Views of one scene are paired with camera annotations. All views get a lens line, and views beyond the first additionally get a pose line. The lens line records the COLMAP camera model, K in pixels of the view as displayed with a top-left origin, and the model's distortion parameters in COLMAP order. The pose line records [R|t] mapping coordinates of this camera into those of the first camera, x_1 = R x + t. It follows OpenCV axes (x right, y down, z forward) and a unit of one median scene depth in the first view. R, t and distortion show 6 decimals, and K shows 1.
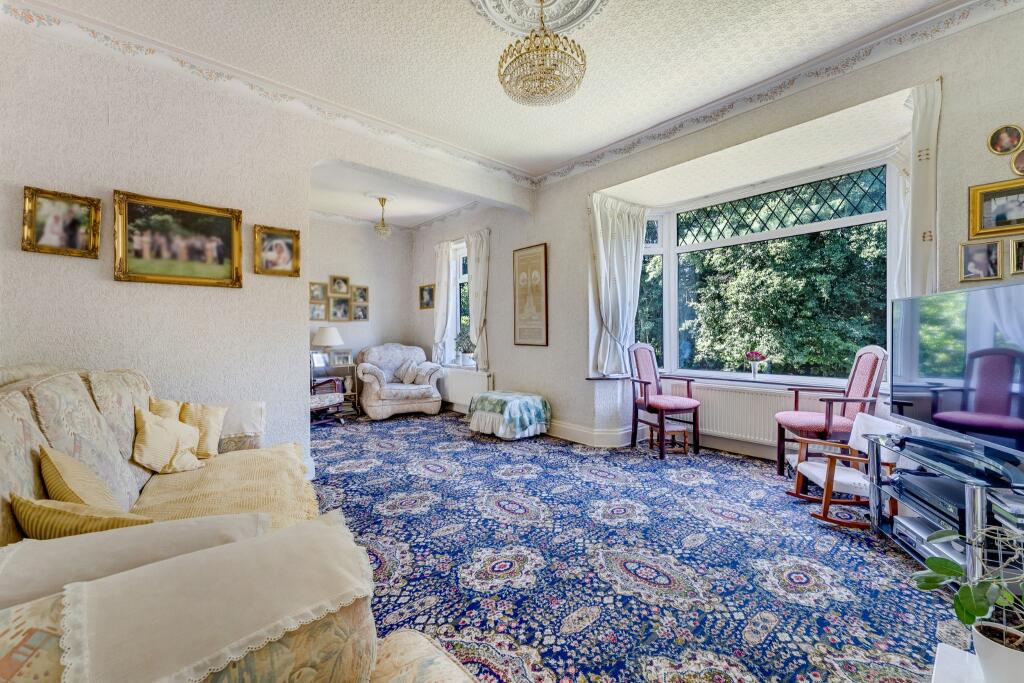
lens RADIAL K [[412.9, 0, 512.0], [0, 412.9, 341.5], [0, 0, 1]] dist [0.000864, 0.000032]
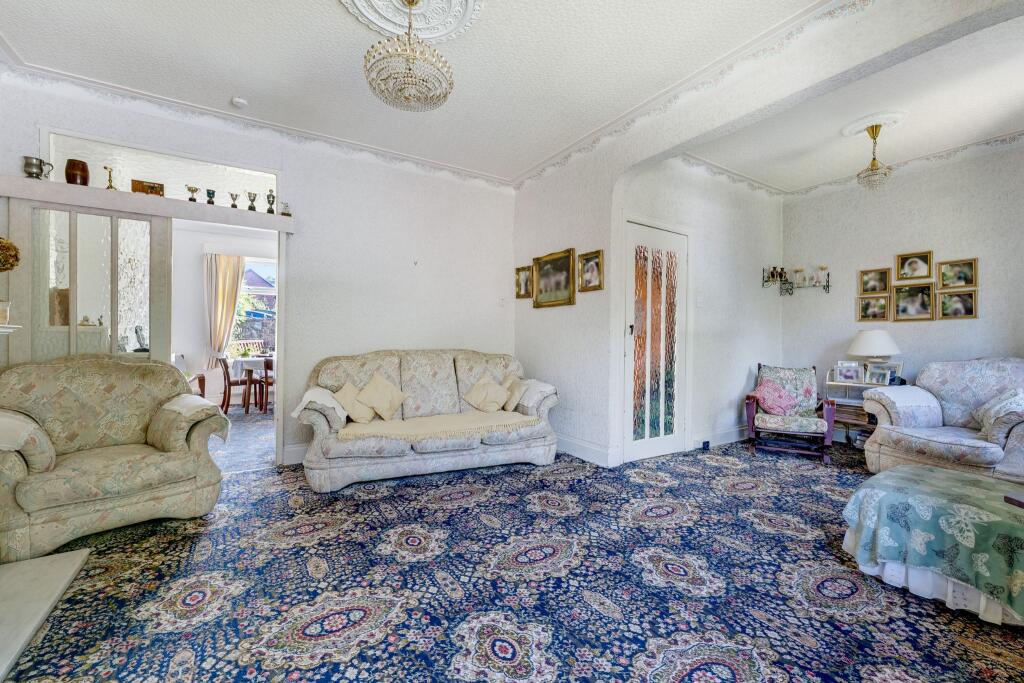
lens RADIAL K [[424.2, 0, 512.0], [0, 424.2, 341.5], [0, 0, 1]] dist [0.001540, 0.000226]
pose [[-0.144605, 0.008258, -0.989455, 0.787729], [-0.023315, 0.999659, 0.011751, -0.018164], [0.989215, 0.024769, -0.144364, 1.029831]]
